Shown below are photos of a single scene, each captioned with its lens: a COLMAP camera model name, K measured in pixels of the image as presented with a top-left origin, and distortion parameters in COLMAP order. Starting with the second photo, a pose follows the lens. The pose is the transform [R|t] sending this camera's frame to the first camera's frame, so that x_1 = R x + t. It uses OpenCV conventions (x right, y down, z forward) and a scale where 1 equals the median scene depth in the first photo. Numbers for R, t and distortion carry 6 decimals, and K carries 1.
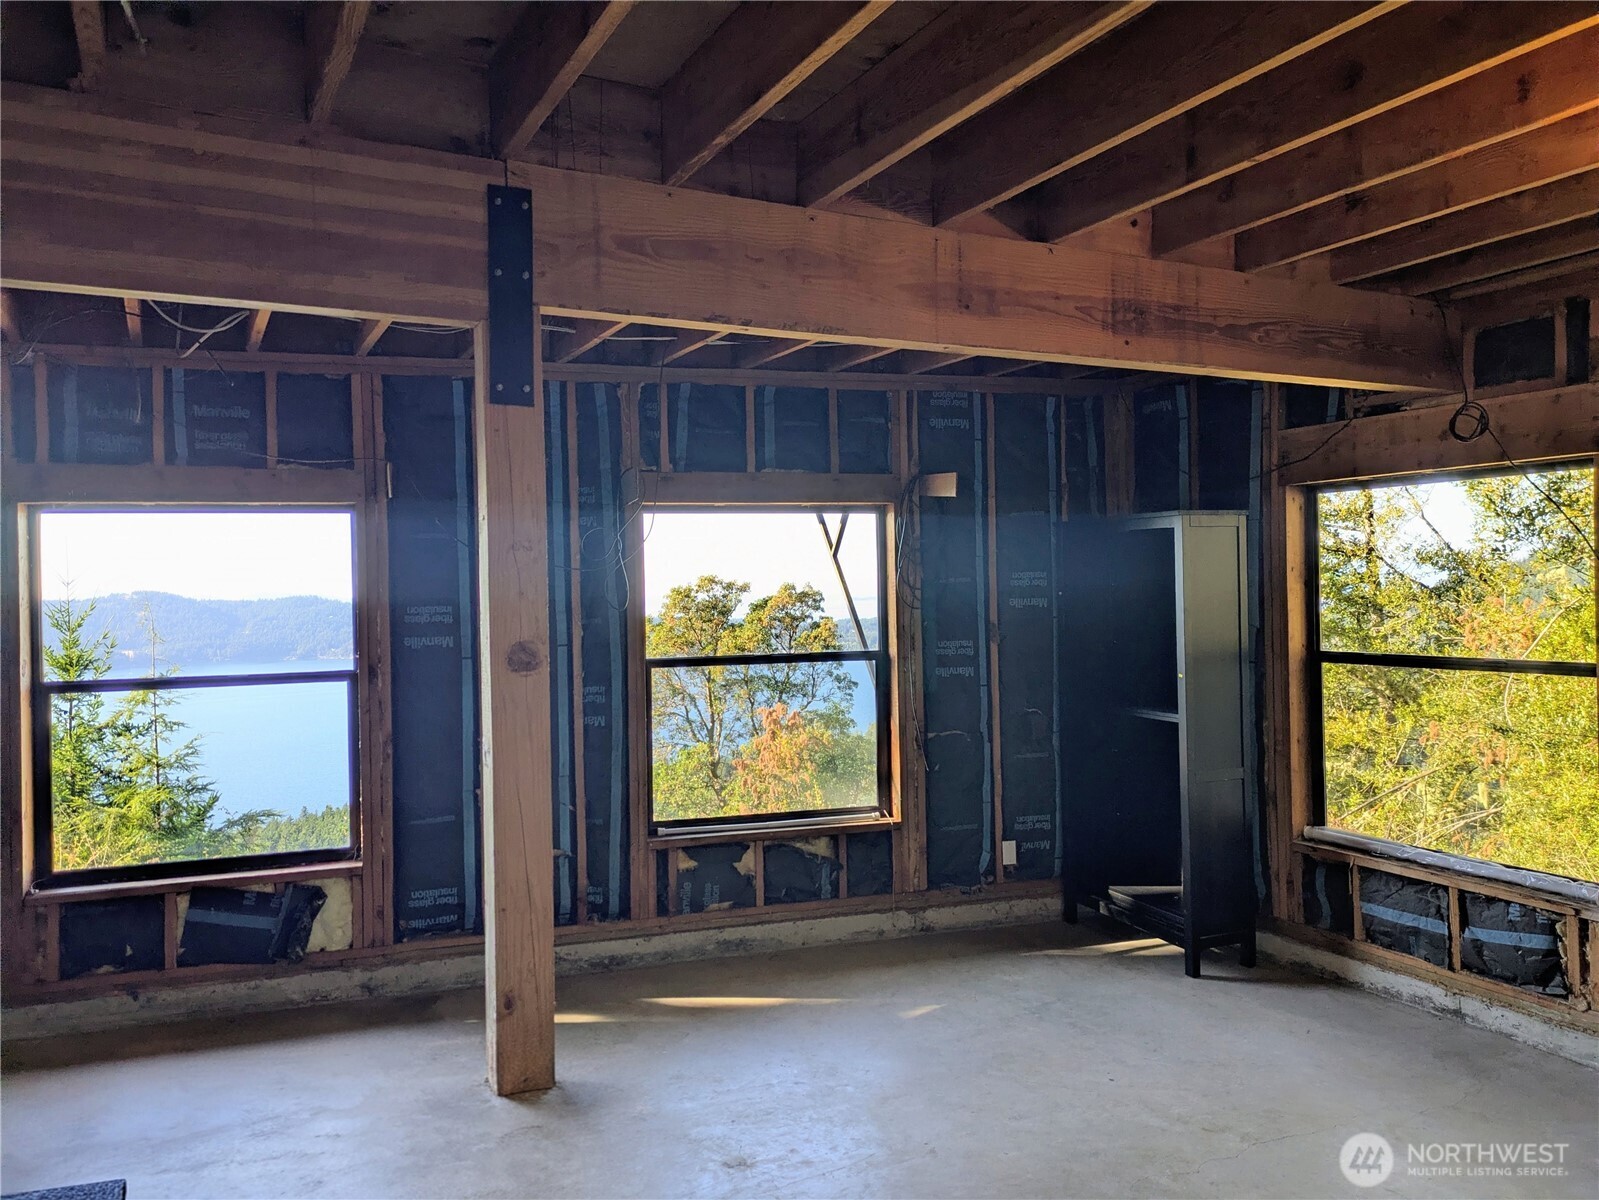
lens RADIAL K [[1173.8, 0, 789.0], [0, 1173.8, 593.6], [0, 0, 1]] dist [0.061224, -0.053909]
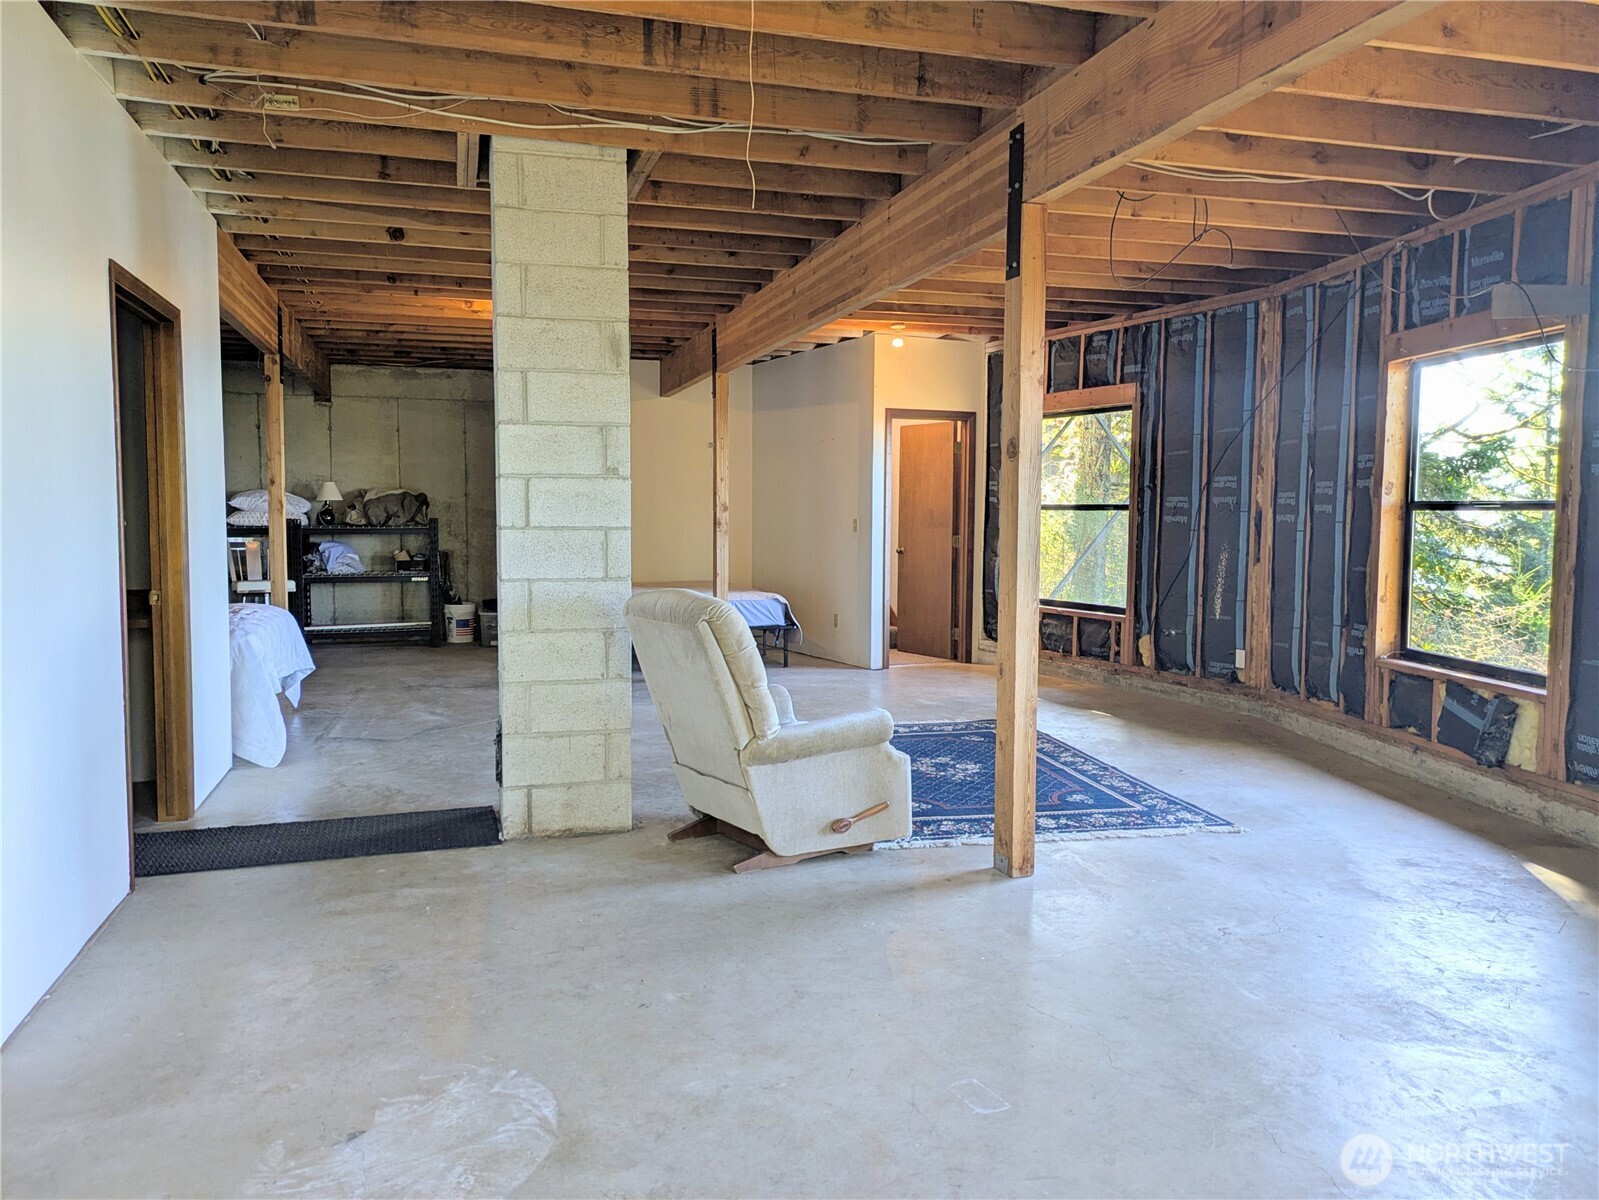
lens RADIAL K [[1173.8, 0, 798.8], [0, 1173.8, 598.1], [0, 0, 1]] dist [0.061224, -0.053909]
pose [[-0.188833, 0.095854, -0.977320, 0.731105], [-0.006511, 0.995081, 0.098854, 0.053484], [0.981988, 0.025030, -0.187280, 0.567158]]
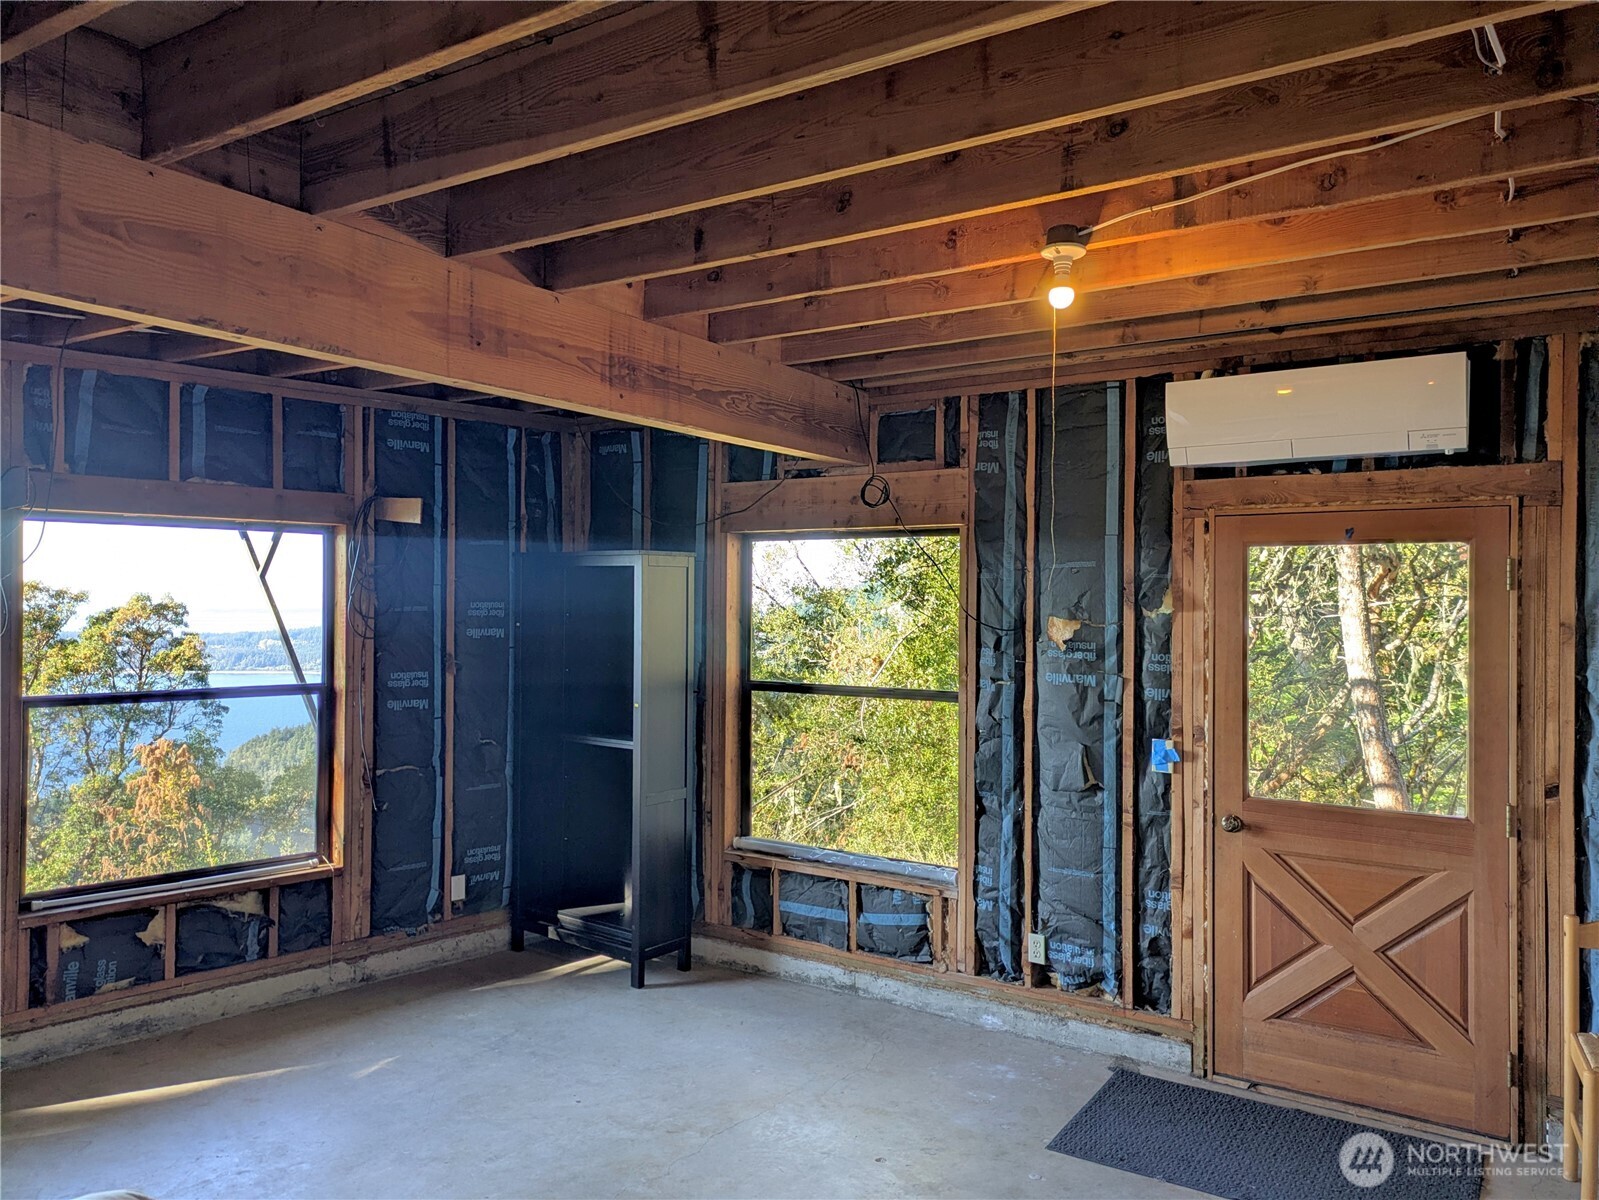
lens RADIAL K [[1173.8, 0, 801.7], [0, 1173.8, 600.4], [0, 0, 1]] dist [0.061224, -0.053909]
pose [[0.870935, 0.026374, 0.490690, -0.058523], [-0.022018, 0.999650, -0.014650, -0.012175], [-0.490905, 0.001955, 0.871211, 0.002545]]
